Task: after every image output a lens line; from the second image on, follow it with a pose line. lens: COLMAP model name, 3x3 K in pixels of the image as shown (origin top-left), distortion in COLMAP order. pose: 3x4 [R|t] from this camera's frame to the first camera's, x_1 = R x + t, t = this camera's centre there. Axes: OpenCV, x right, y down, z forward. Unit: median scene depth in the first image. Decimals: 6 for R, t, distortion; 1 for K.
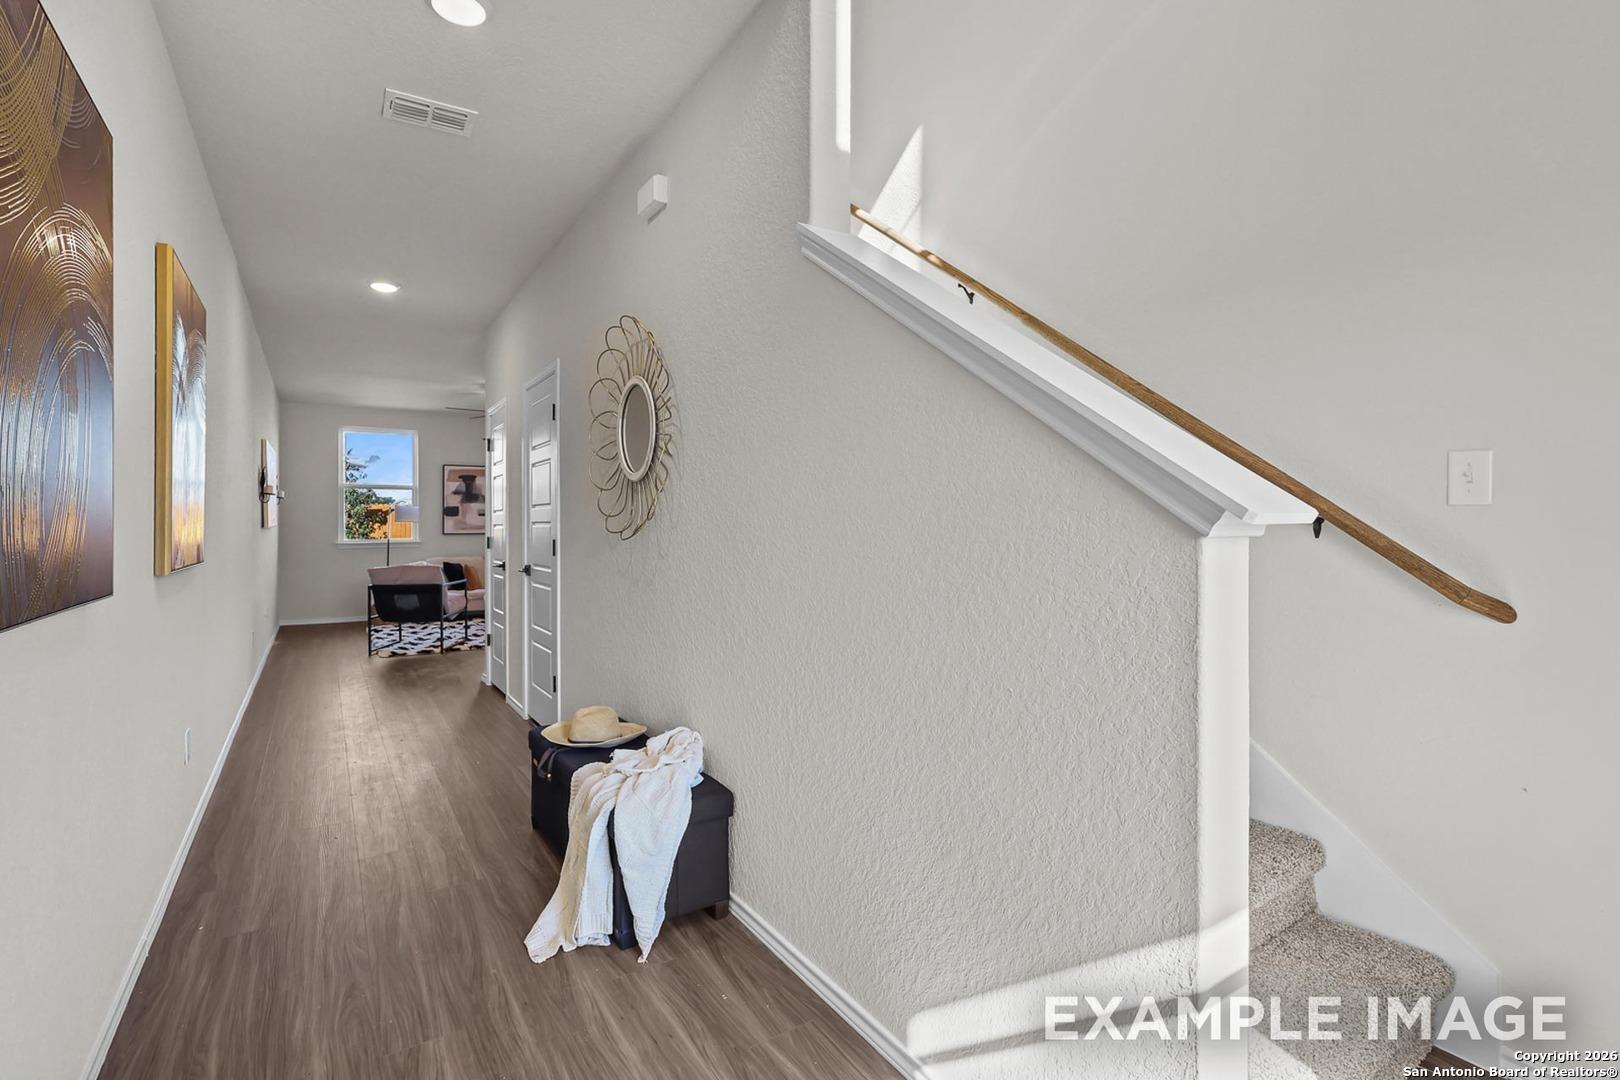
lens RADIAL K [[743.0, 0, 806.7], [0, 743.0, 530.9], [0, 0, 1]] dist [0.000061, 0.001338]
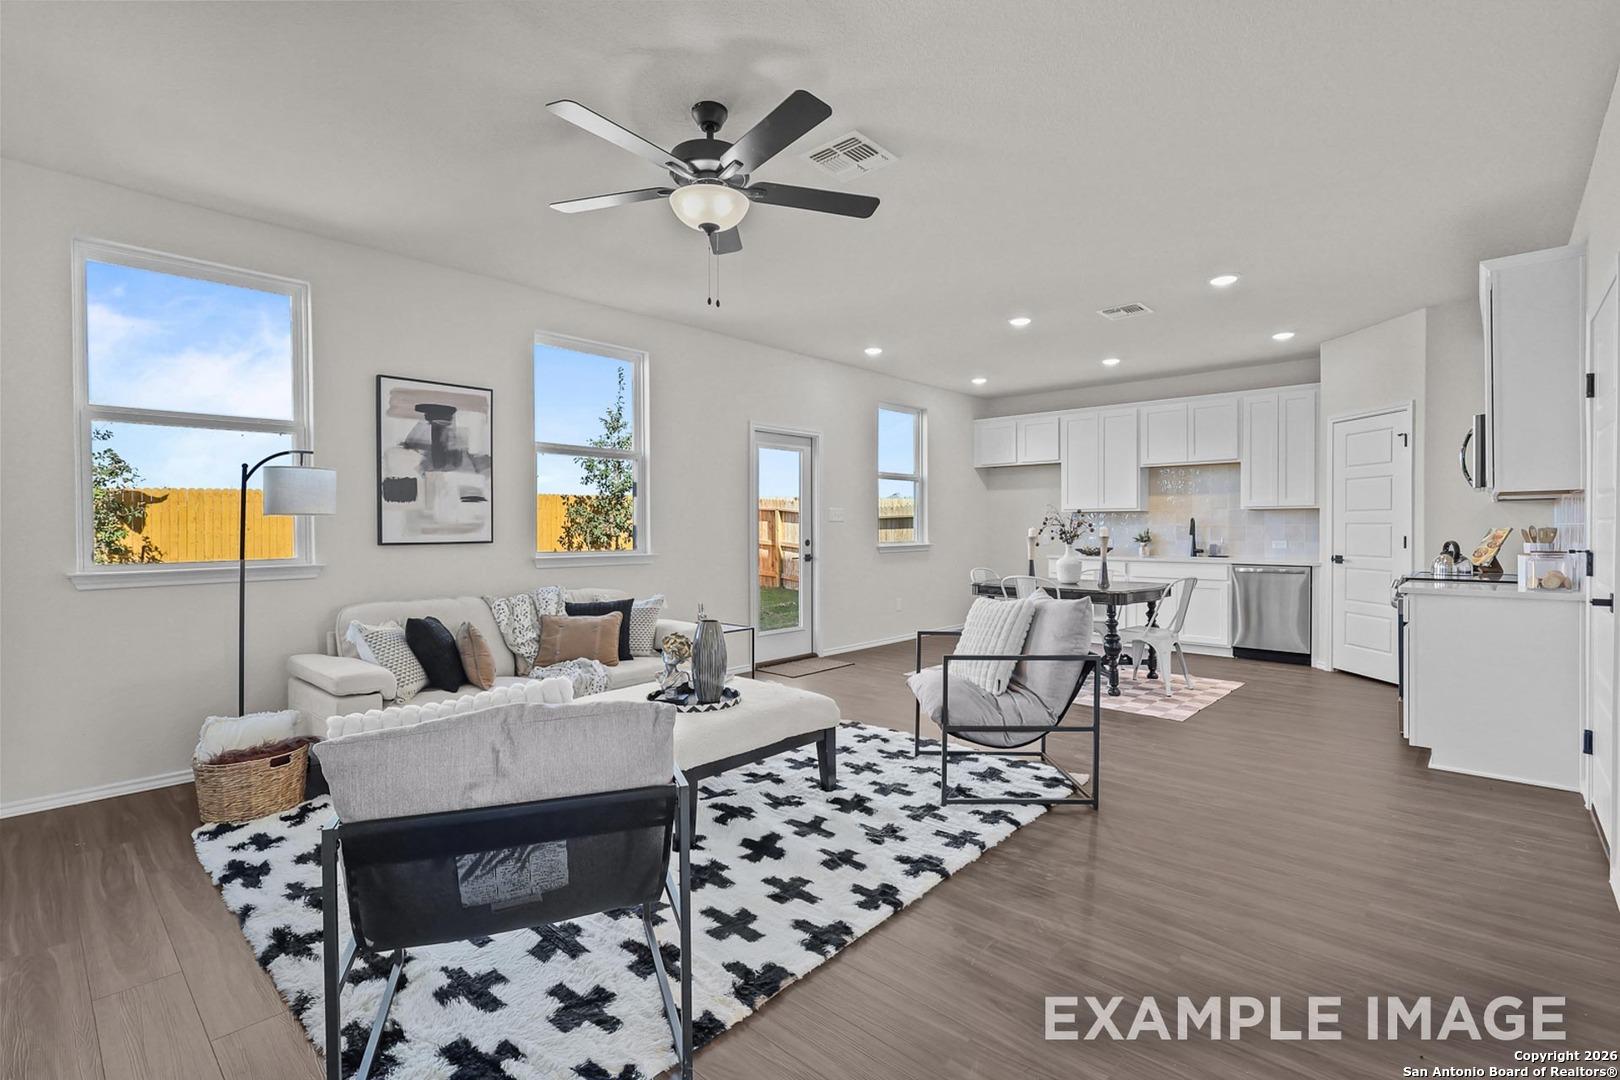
lens RADIAL K [[743.0, 0, 813.9], [0, 743.0, 535.9], [0, 0, 1]] dist [0.000061, 0.001338]
pose [[0.970615, -0.008031, 0.240504, -0.351975], [0.006214, 0.999946, 0.008314, -0.002391], [-0.240558, -0.006575, 0.970613, 0.539033]]
